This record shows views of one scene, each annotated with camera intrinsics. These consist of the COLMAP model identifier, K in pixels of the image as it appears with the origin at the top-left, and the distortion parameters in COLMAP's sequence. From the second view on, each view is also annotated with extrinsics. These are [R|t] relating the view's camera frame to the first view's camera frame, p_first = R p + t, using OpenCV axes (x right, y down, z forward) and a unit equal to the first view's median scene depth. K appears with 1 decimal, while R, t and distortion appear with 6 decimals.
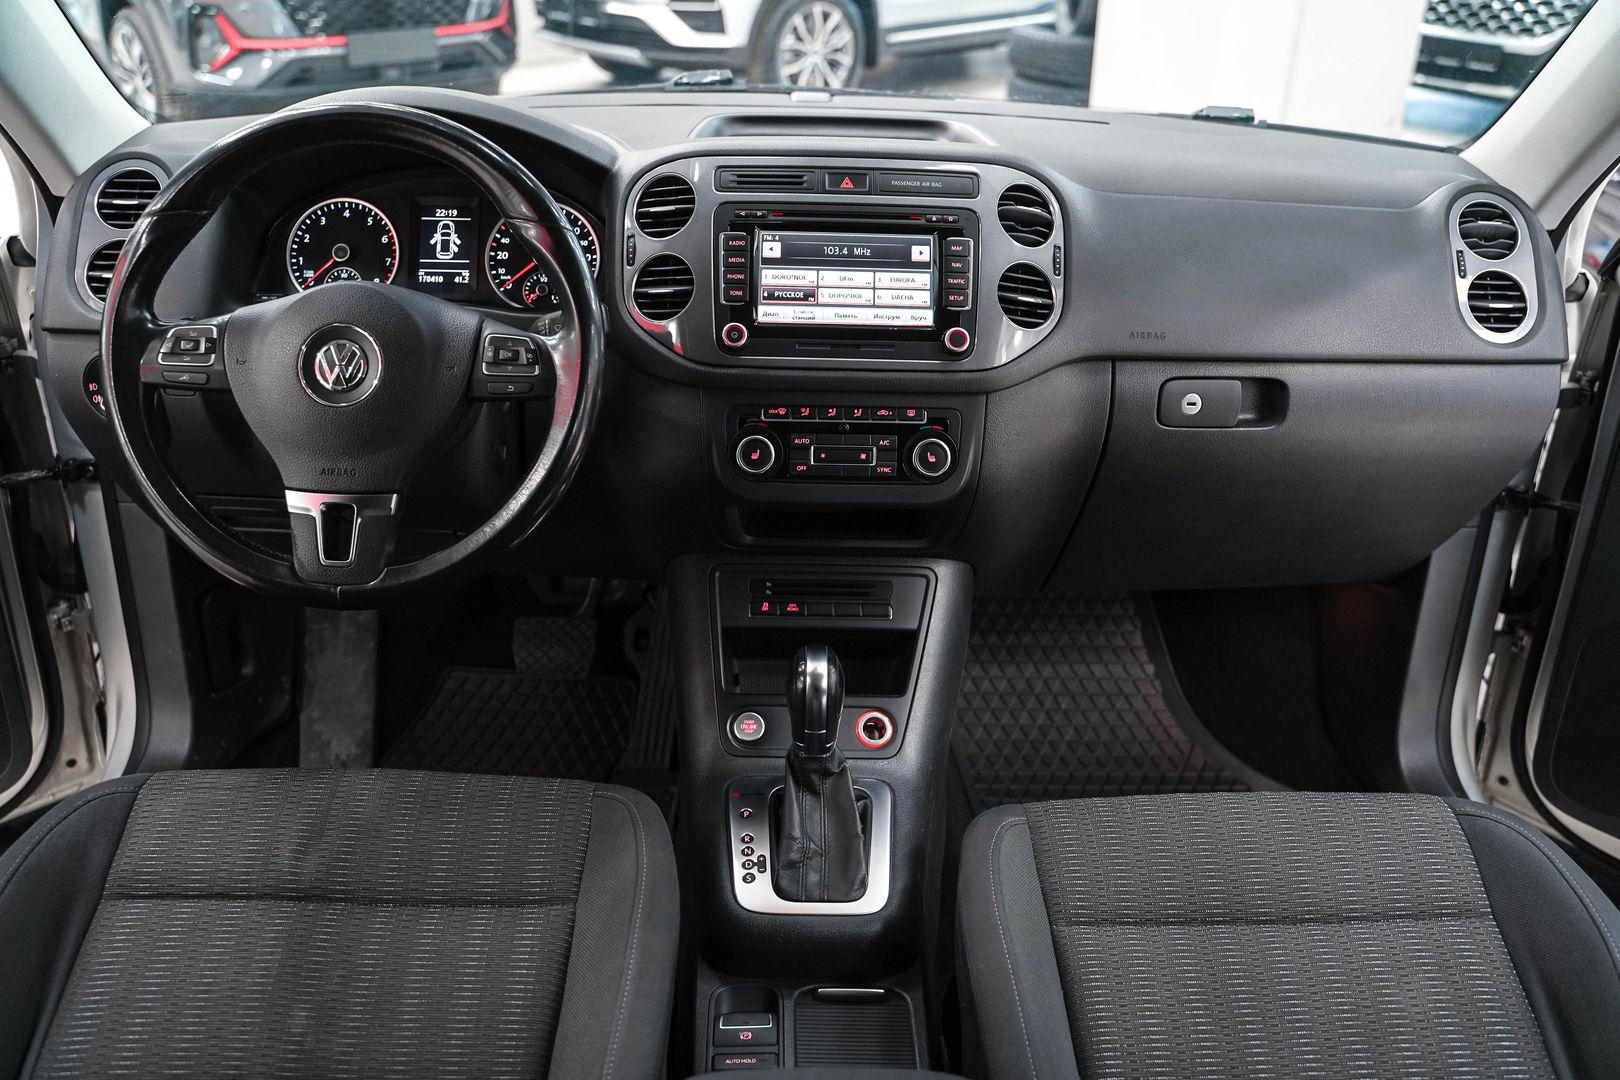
lens RADIAL K [[1322.6, 0, 823.9], [0, 1322.6, 543.1], [0, 0, 1]] dist [-0.114612, 0.092141]
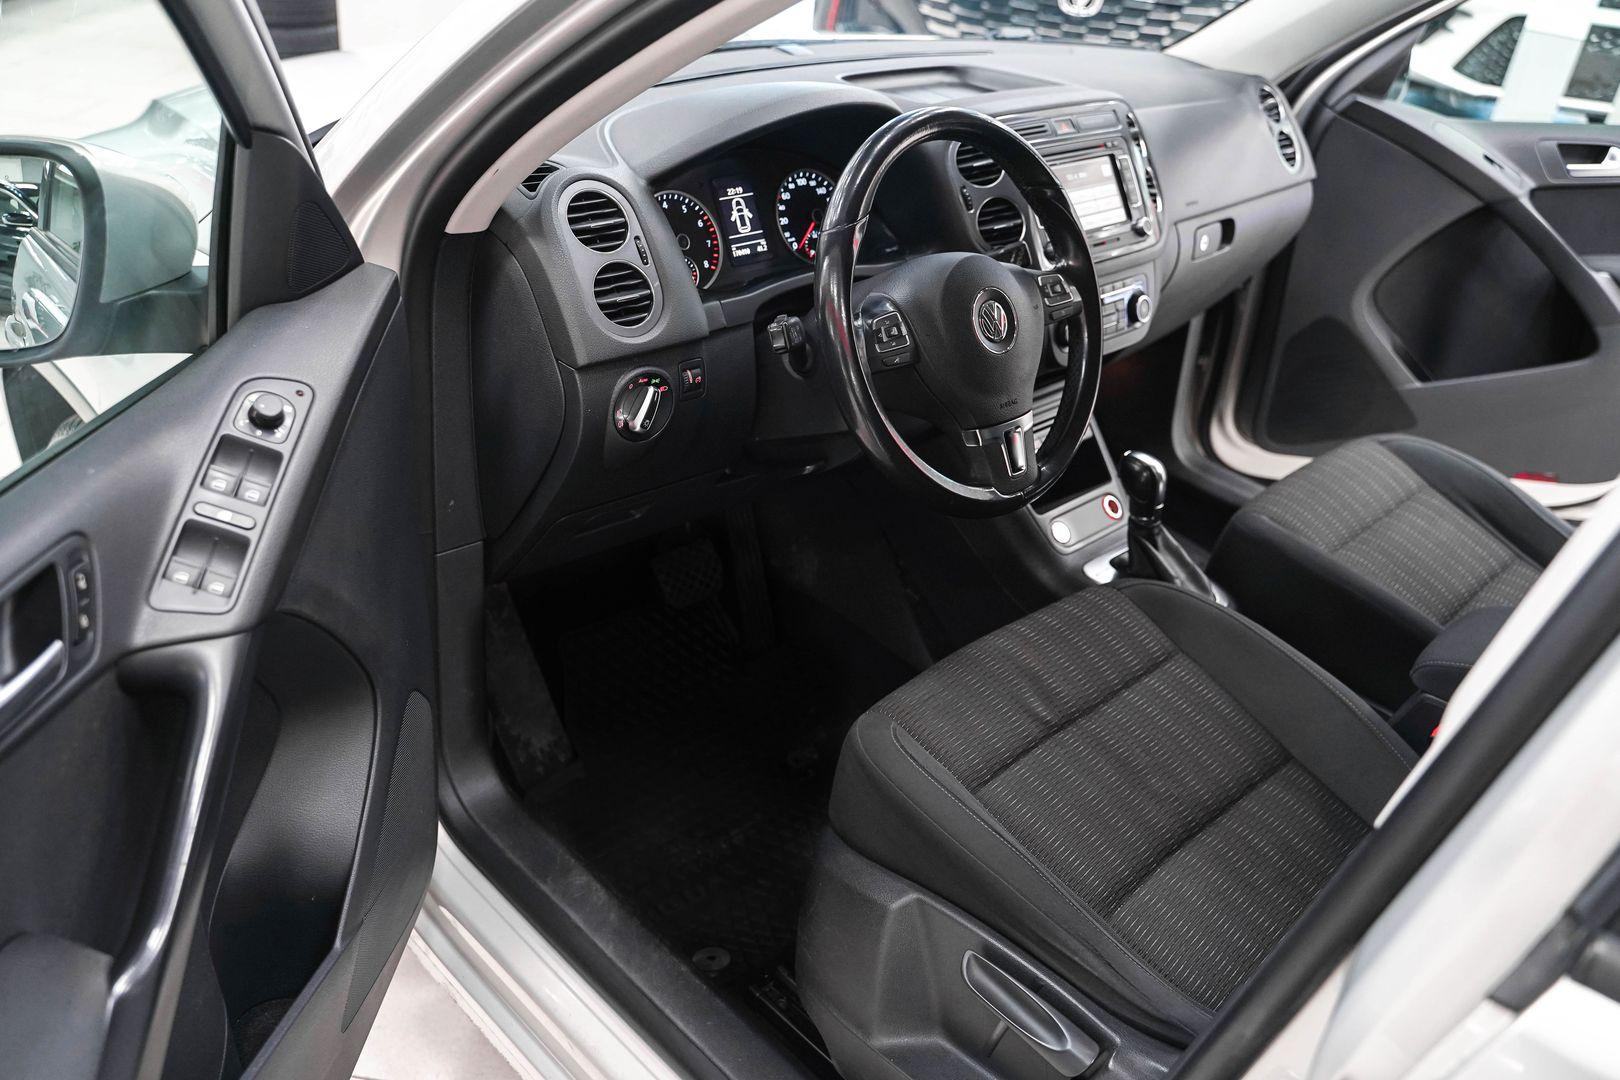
lens RADIAL K [[1322.6, 0, 817.1], [0, 1322.6, 552.6], [0, 0, 1]] dist [-0.114612, 0.092141]
pose [[0.729204, -0.321083, 0.604291, -1.130431], [0.251832, 0.947026, 0.199303, -0.187149], [-0.636272, 0.006847, 0.771435, 0.112089]]
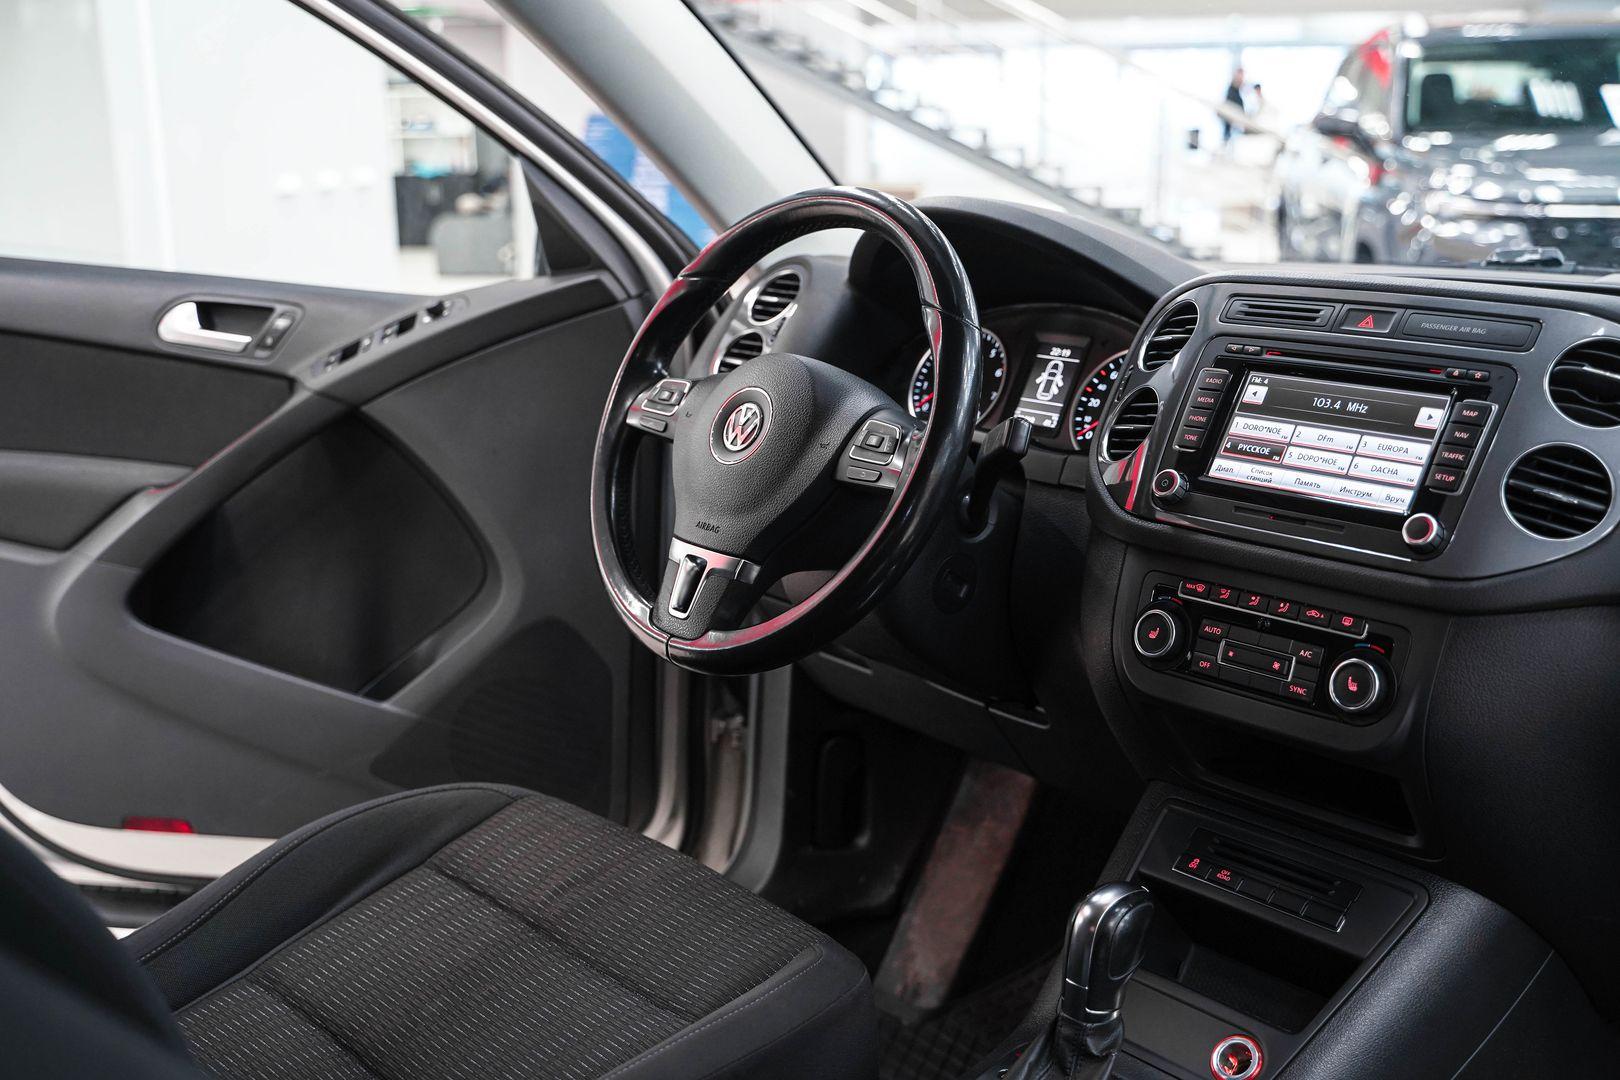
lens RADIAL K [[1735.7, 0, 807.3], [0, 1735.7, 530.6], [0, 0, 1]] dist [-0.015393, 0.000000]
pose [[0.644446, 0.142742, -0.751209, 0.574931], [-0.337483, 0.934655, -0.111919, 0.060690], [0.686145, 0.325646, 0.650507, 0.159759]]
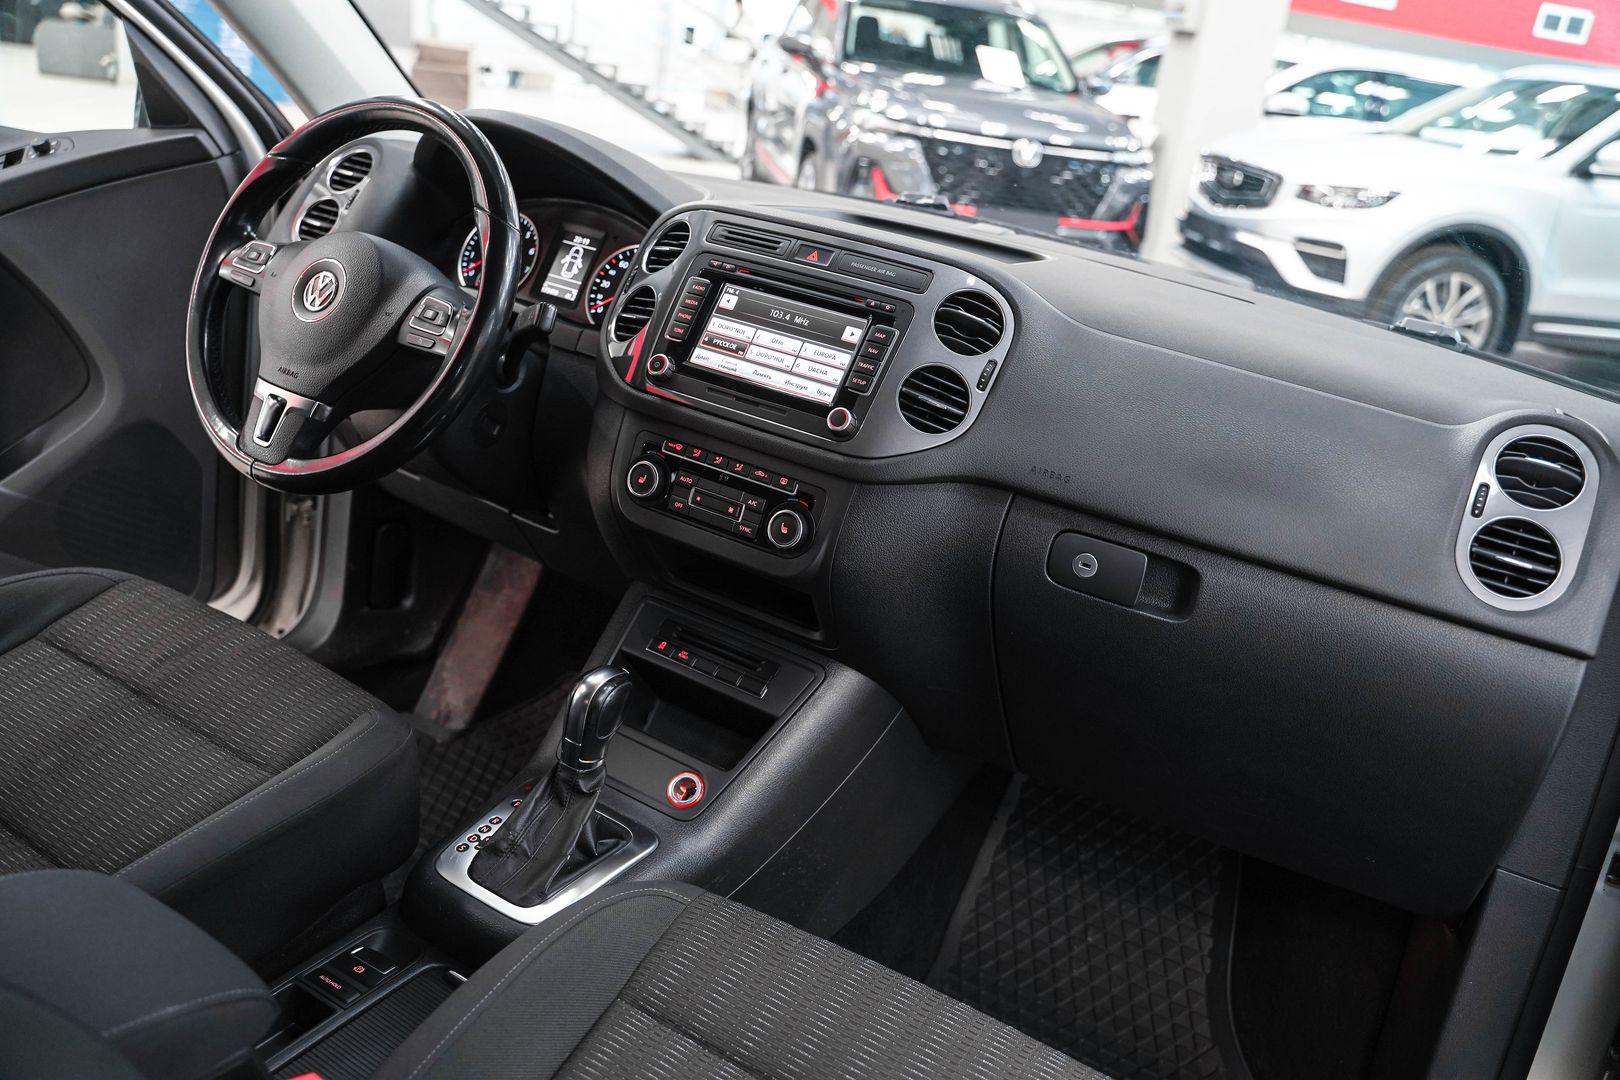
lens RADIAL K [[1322.6, 0, 805.7], [0, 1322.6, 537.2], [0, 0, 1]] dist [-0.114612, 0.092141]
pose [[0.836181, 0.276395, -0.473716, 0.552526], [-0.352288, 0.932663, -0.077670, 0.011312], [0.420350, 0.231830, 0.877246, 0.147464]]
